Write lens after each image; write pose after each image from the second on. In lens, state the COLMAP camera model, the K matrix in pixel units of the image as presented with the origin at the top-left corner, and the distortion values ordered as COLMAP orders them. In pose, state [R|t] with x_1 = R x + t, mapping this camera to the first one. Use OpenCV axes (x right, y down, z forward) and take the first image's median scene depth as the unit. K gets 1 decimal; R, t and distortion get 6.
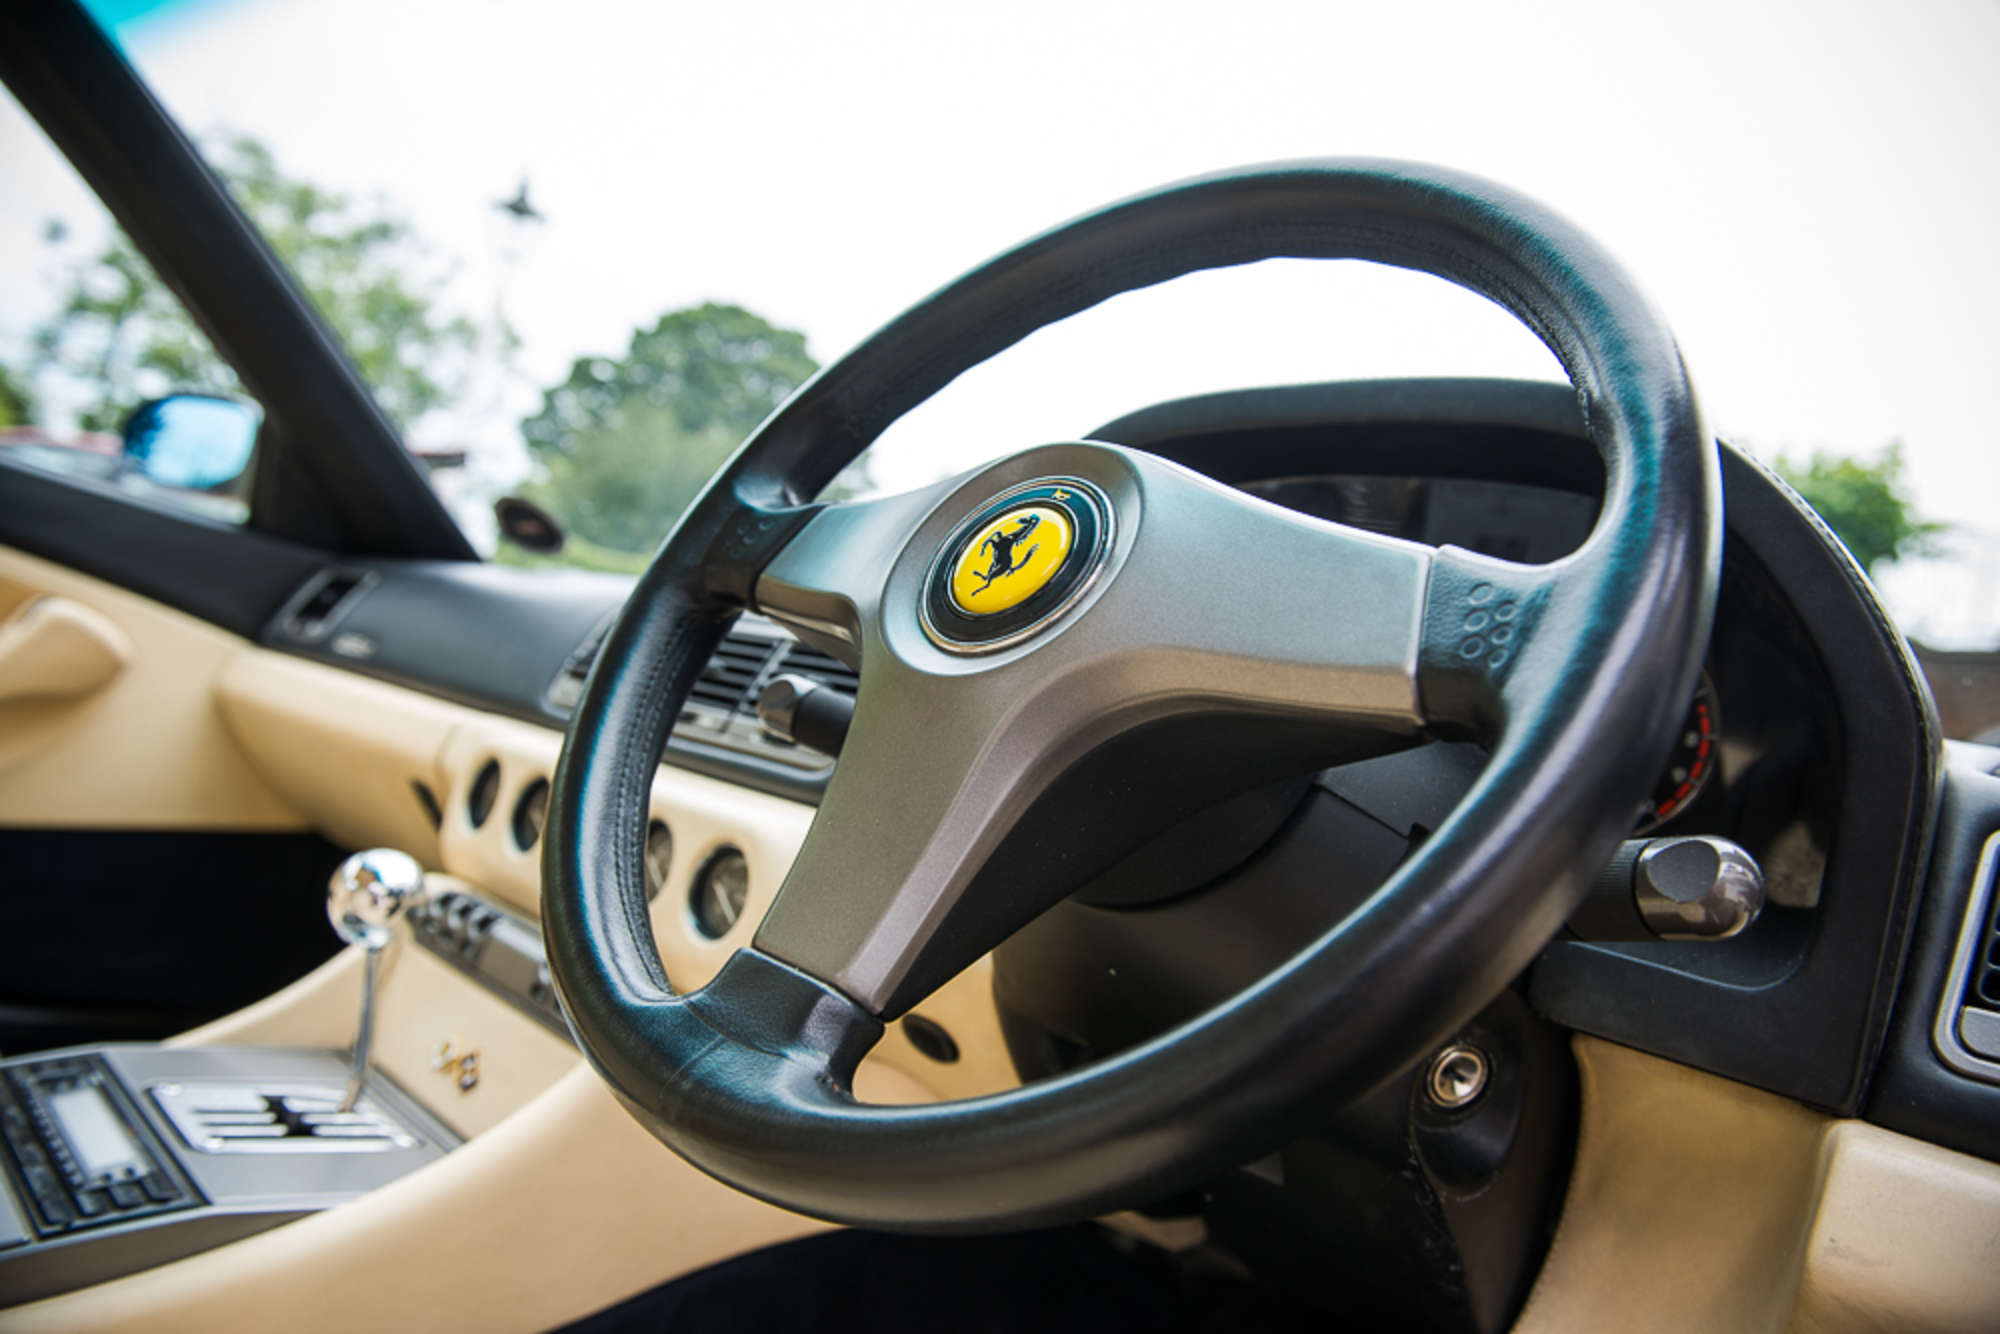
lens RADIAL K [[1348.5, 0, 1009.1], [0, 1348.5, 650.4], [0, 0, 1]] dist [-0.062176, 0.001386]
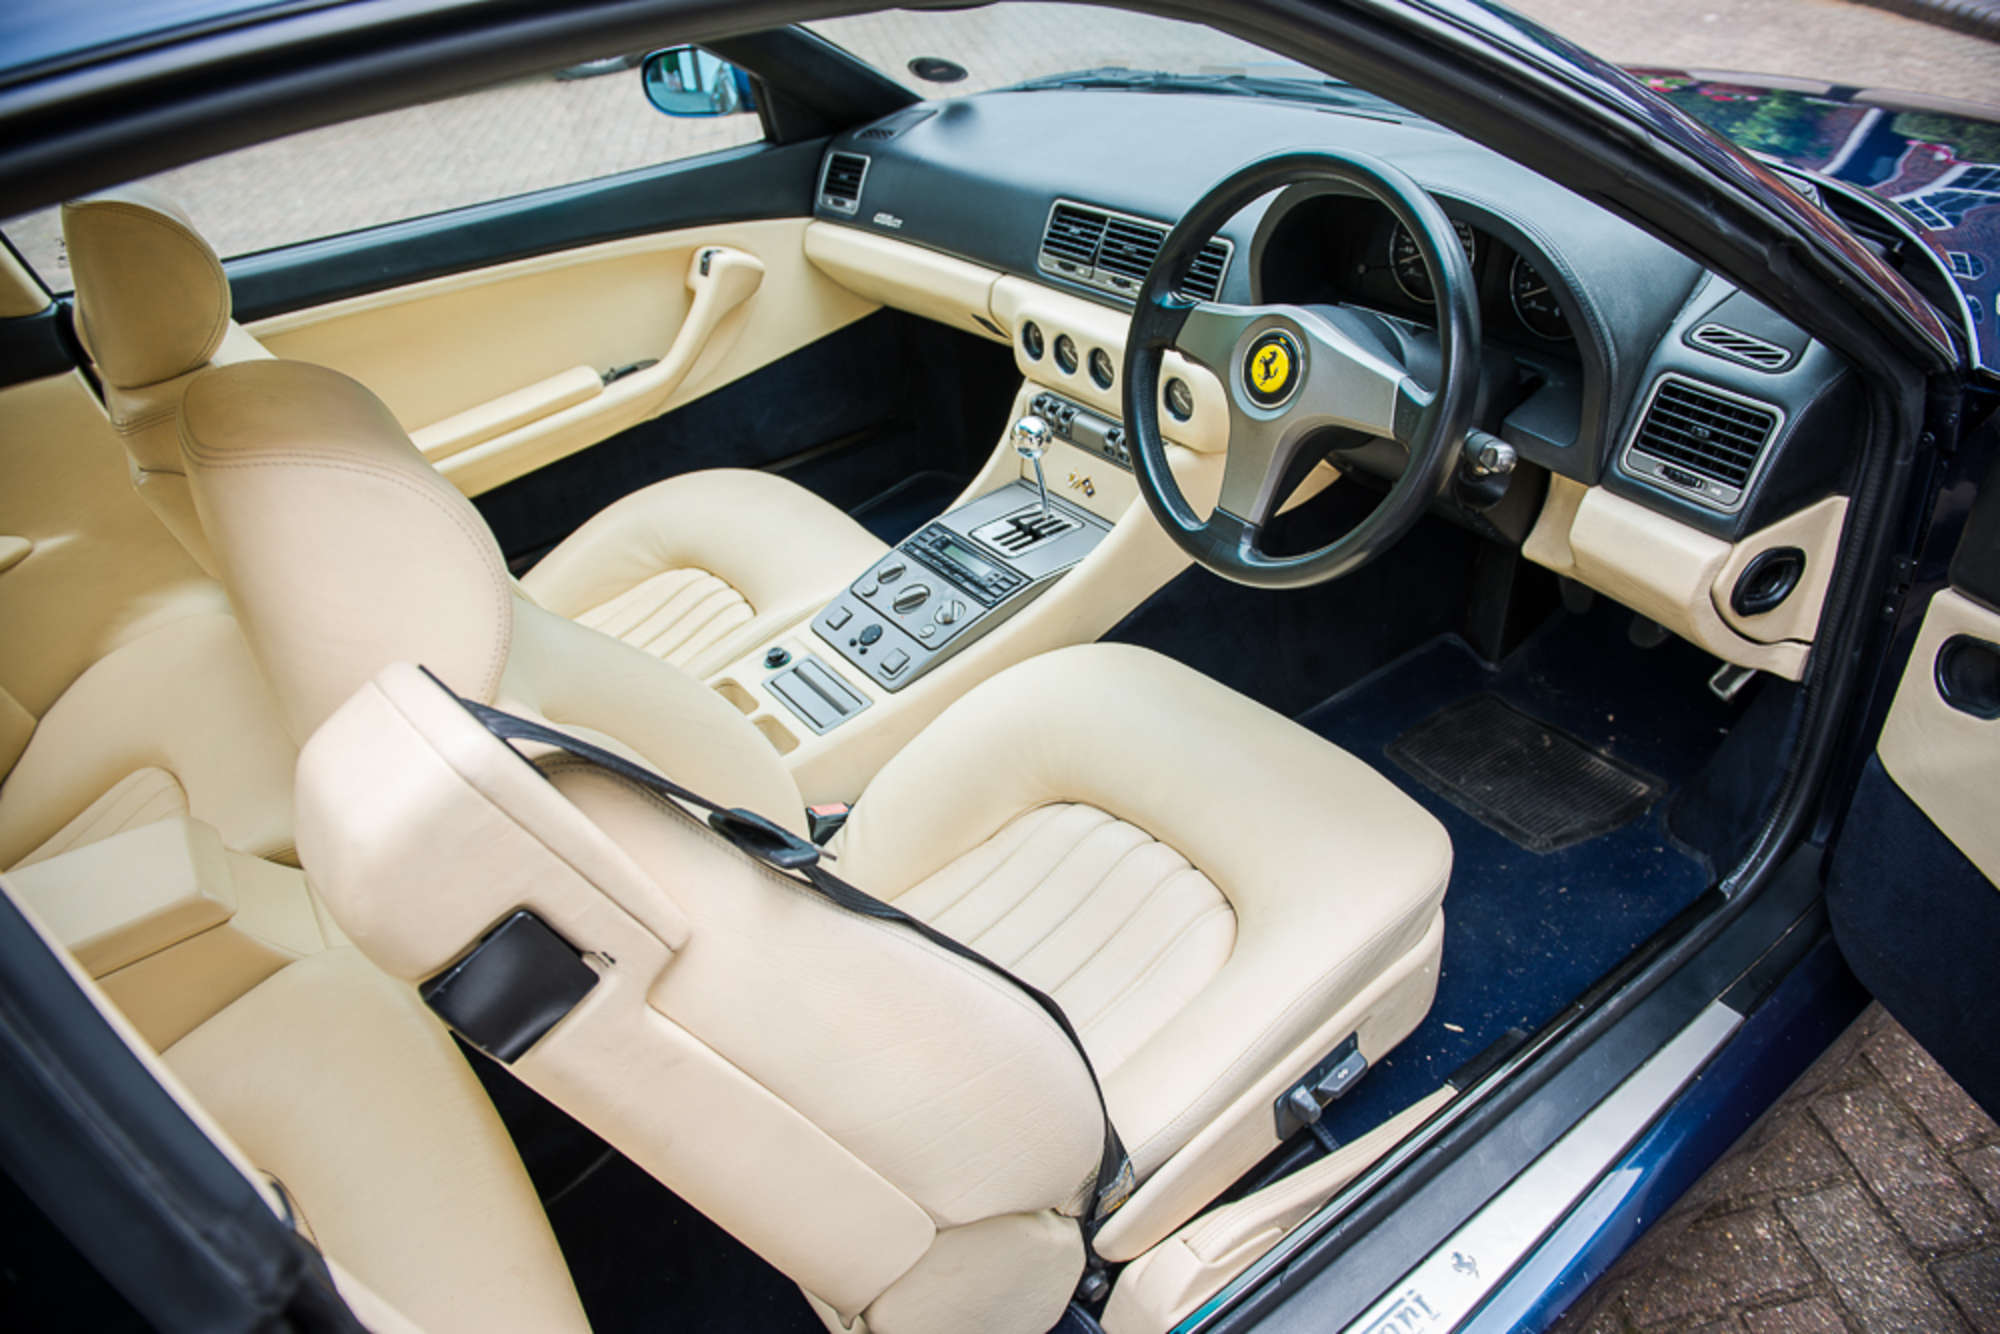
lens RADIAL K [[1348.5, 0, 993.0], [0, 1348.5, 661.4], [0, 0, 1]] dist [-0.062176, 0.001386]
pose [[0.918523, -0.158565, -0.362178, 0.234797], [0.349504, 0.753893, 0.556321, -0.830648], [0.184830, -0.637576, 0.747887, -0.974124]]
